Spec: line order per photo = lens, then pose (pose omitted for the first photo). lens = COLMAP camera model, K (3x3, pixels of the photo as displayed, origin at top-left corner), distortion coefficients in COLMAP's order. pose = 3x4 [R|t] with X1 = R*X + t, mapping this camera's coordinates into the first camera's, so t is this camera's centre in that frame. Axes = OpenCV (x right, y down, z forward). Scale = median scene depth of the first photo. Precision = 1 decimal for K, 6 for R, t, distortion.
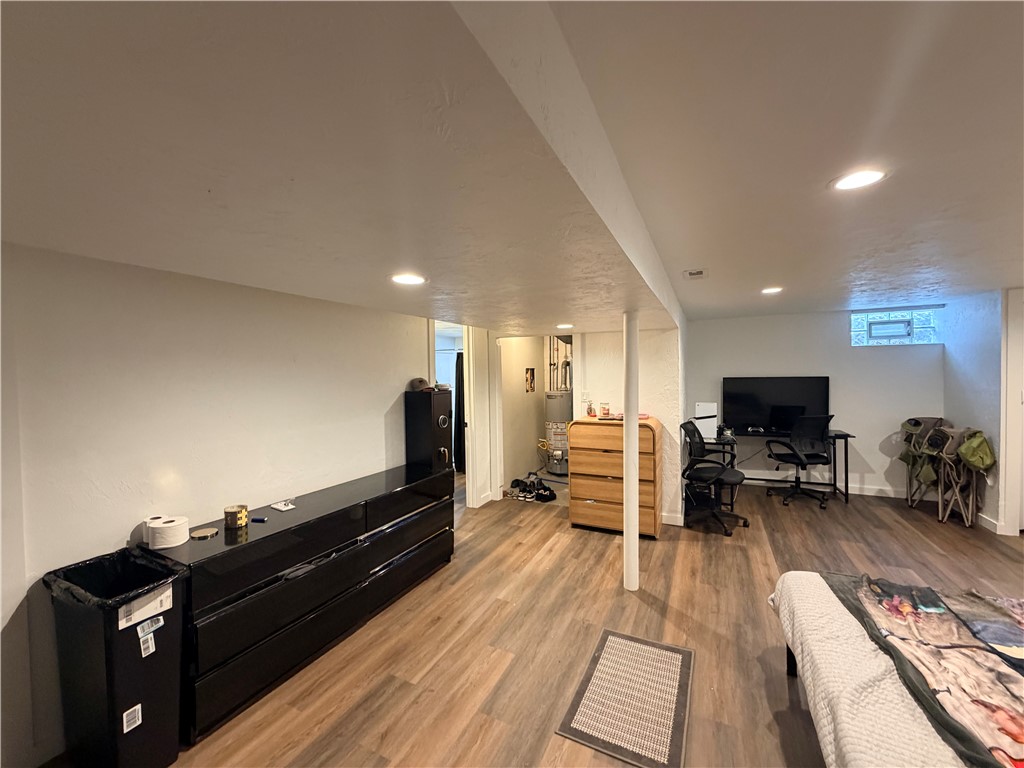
lens RADIAL K [[408.0, 0, 510.2], [0, 408.0, 385.2], [0, 0, 1]] dist [-0.001068, 0.000137]
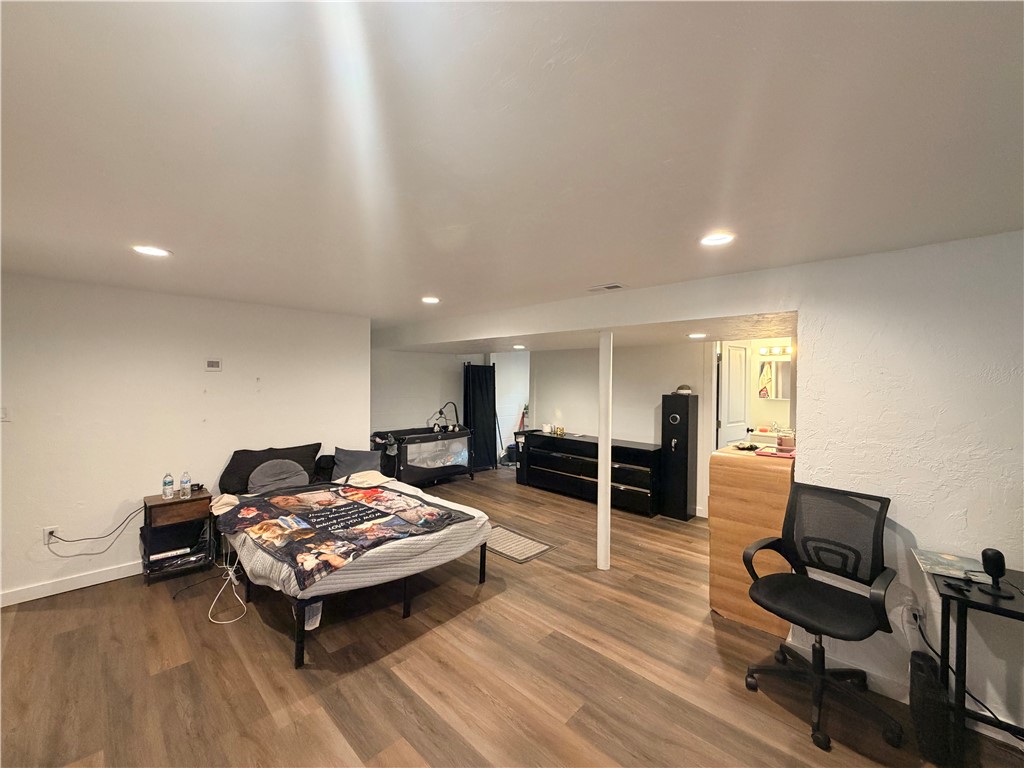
lens RADIAL K [[408.0, 0, 510.2], [0, 408.0, 385.2], [0, 0, 1]] dist [-0.001068, 0.000137]
pose [[-0.311739, 0.031530, -0.949645, 1.766559], [-0.026893, 0.998756, 0.041988, -0.083831], [0.949787, 0.038628, -0.310503, 1.303289]]
